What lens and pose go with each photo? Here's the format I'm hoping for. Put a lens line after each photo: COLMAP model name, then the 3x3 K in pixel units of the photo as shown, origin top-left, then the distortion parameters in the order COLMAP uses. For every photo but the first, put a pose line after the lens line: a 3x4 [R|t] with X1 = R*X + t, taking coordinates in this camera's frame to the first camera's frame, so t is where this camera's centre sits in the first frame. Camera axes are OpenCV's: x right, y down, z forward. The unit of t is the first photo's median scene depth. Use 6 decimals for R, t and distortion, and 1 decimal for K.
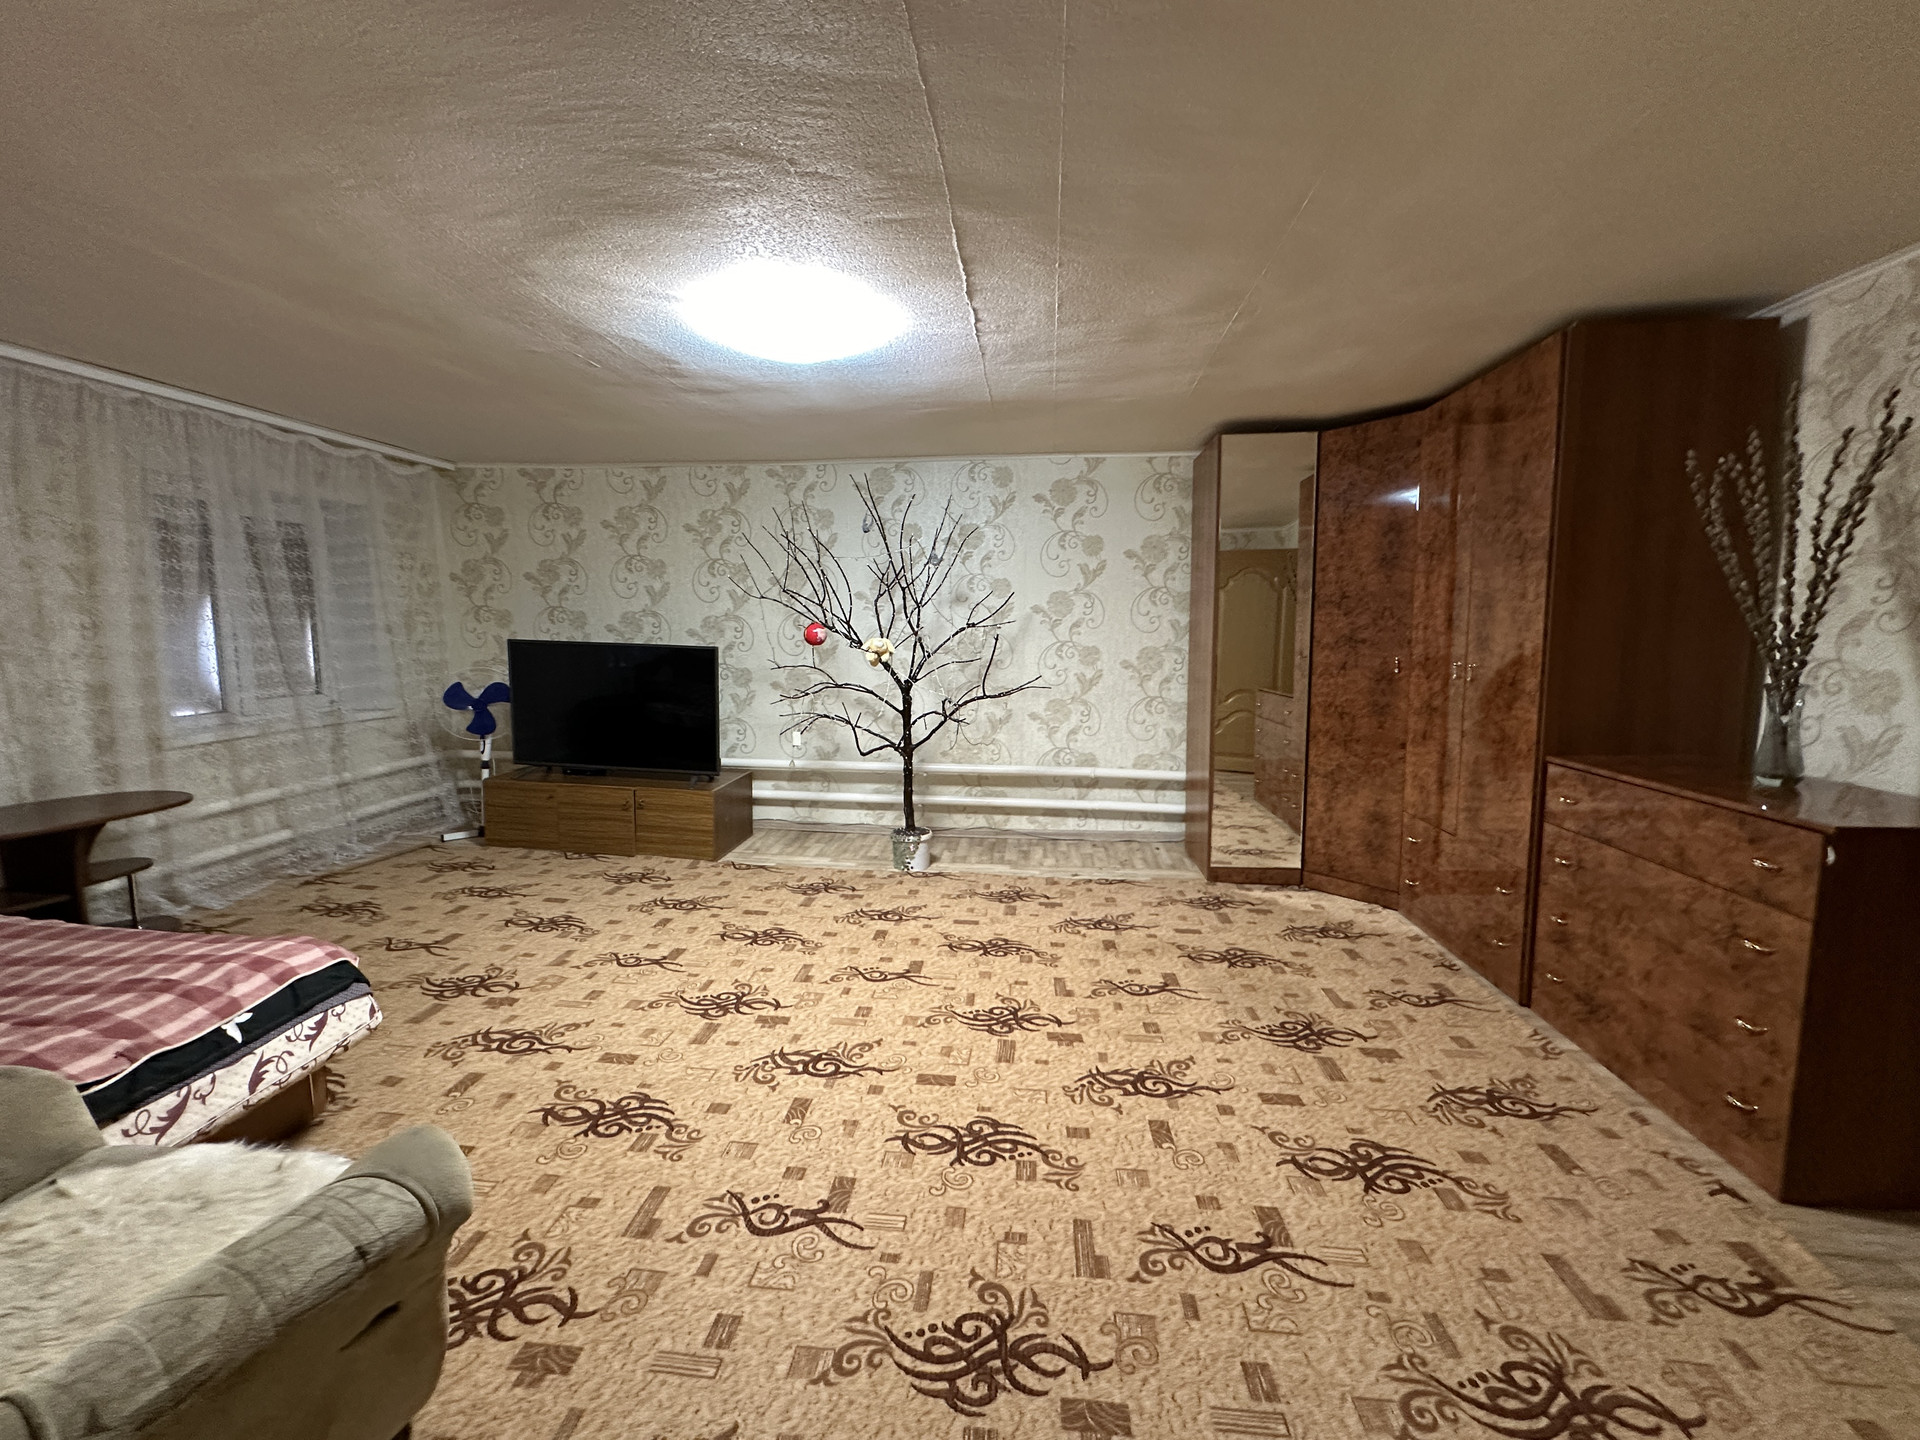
lens RADIAL K [[767.5, 0, 955.3], [0, 767.5, 711.8], [0, 0, 1]] dist [-0.006768, 0.001365]
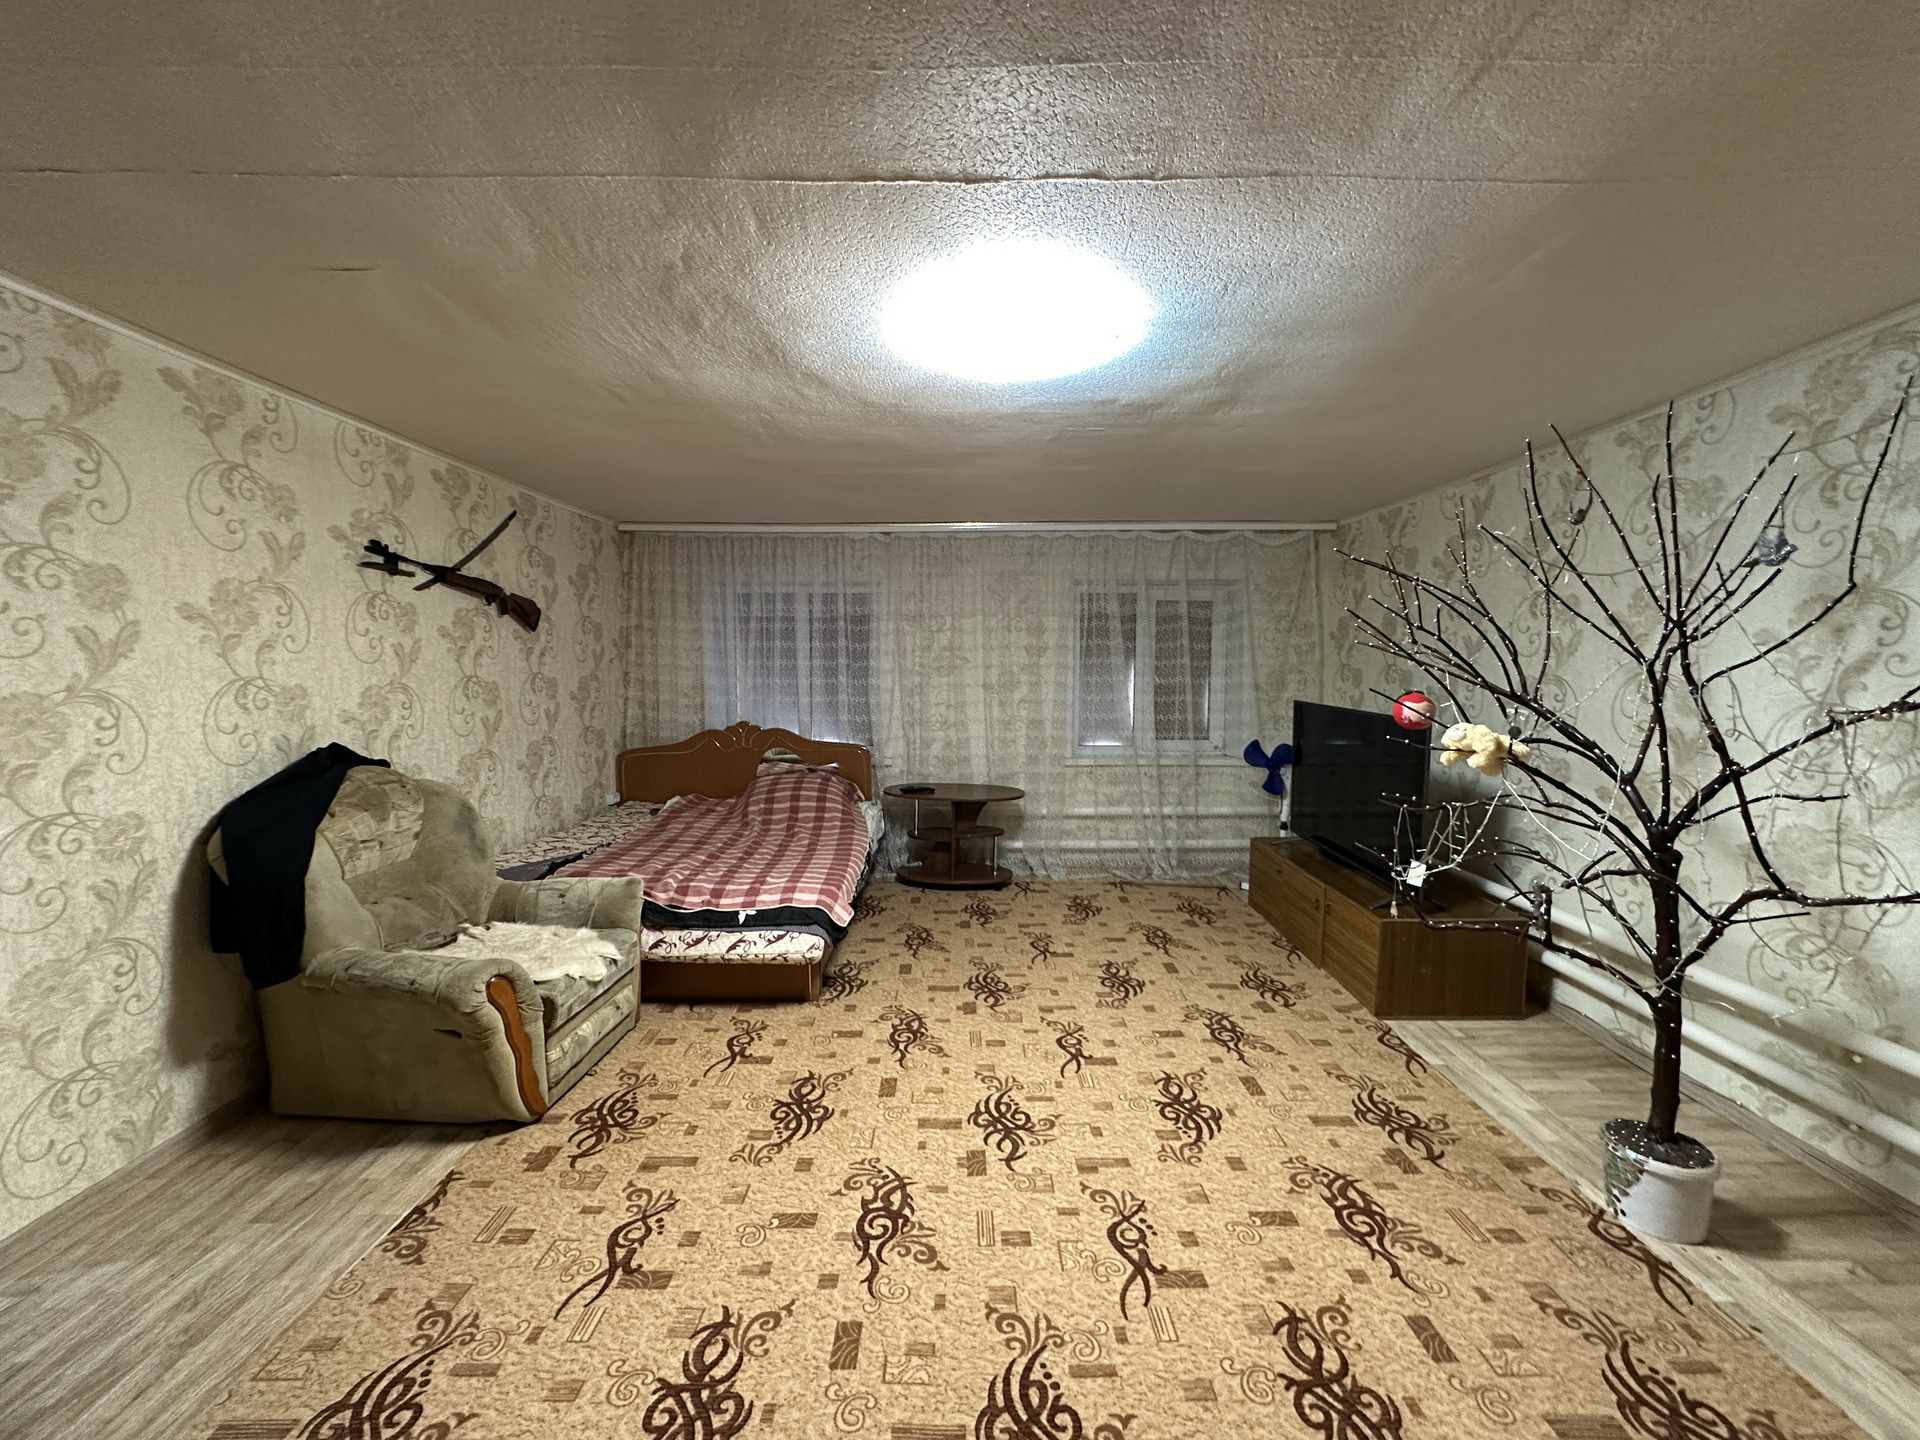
lens RADIAL K [[767.5, 0, 960.2], [0, 767.5, 715.1], [0, 0, 1]] dist [-0.006768, 0.001365]
pose [[0.107572, 0.054894, -0.992681, 0.516879], [-0.114902, 0.992470, 0.042431, -0.108937], [0.987535, 0.109497, 0.113070, 0.758498]]
